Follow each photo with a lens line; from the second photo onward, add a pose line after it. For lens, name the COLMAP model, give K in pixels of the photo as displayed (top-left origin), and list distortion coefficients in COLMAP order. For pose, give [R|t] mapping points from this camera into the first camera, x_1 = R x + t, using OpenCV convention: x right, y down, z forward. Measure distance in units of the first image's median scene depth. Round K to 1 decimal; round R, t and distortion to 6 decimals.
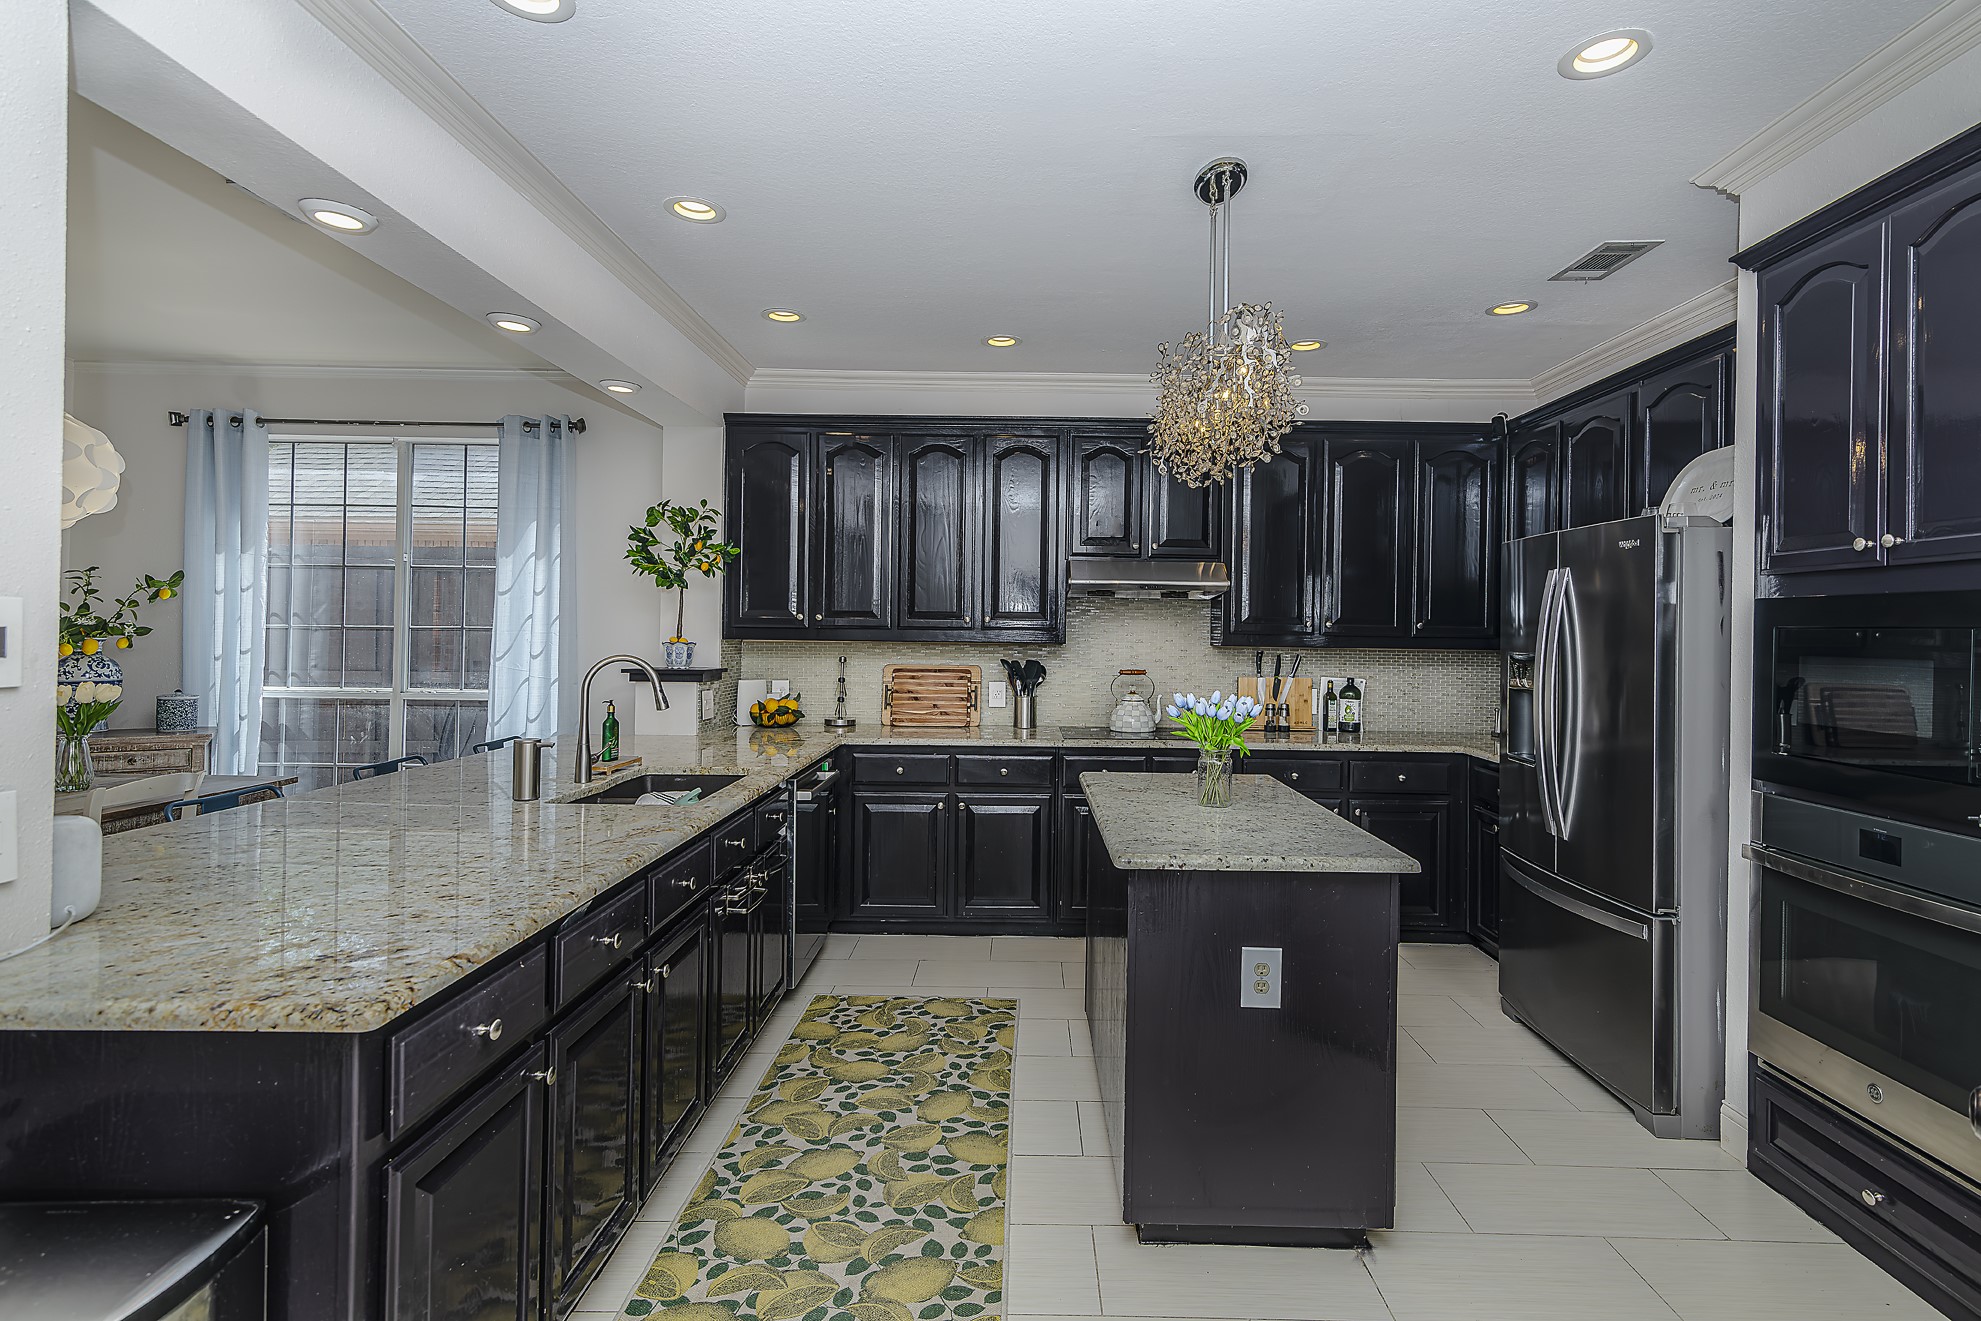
lens RADIAL K [[953.1, 0, 995.9], [0, 953.1, 630.3], [0, 0, 1]] dist [0.004650, 0.000477]
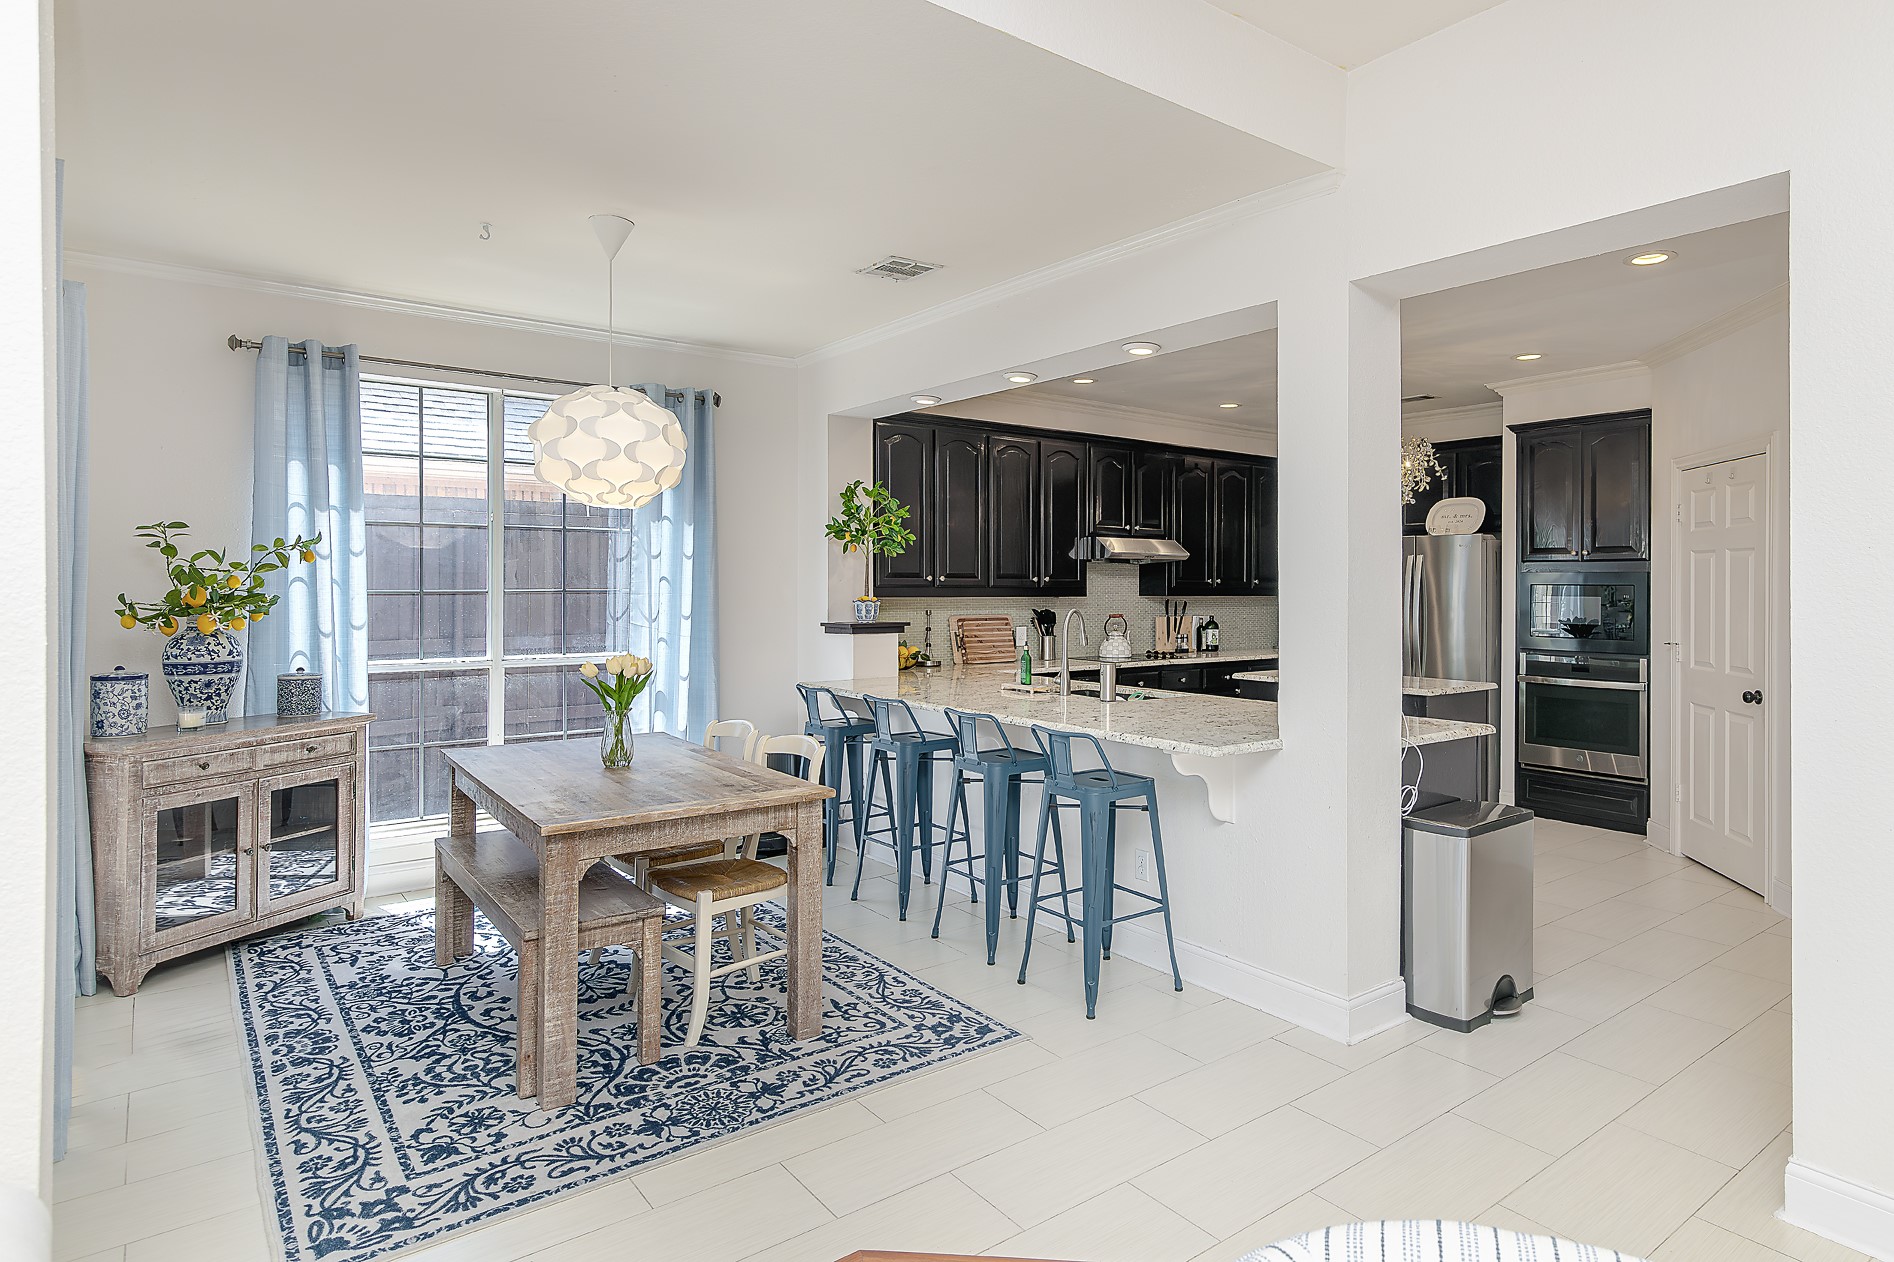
lens RADIAL K [[1050.7, 0, 946.3], [0, 1050.7, 595.4], [0, 0, 1]] dist [-0.003876, -0.000482]
pose [[0.794049, -0.014258, 0.607686, -0.944246], [0.011786, 0.999898, 0.008060, -0.002500], [-0.607739, 0.000762, 0.794136, -0.097843]]
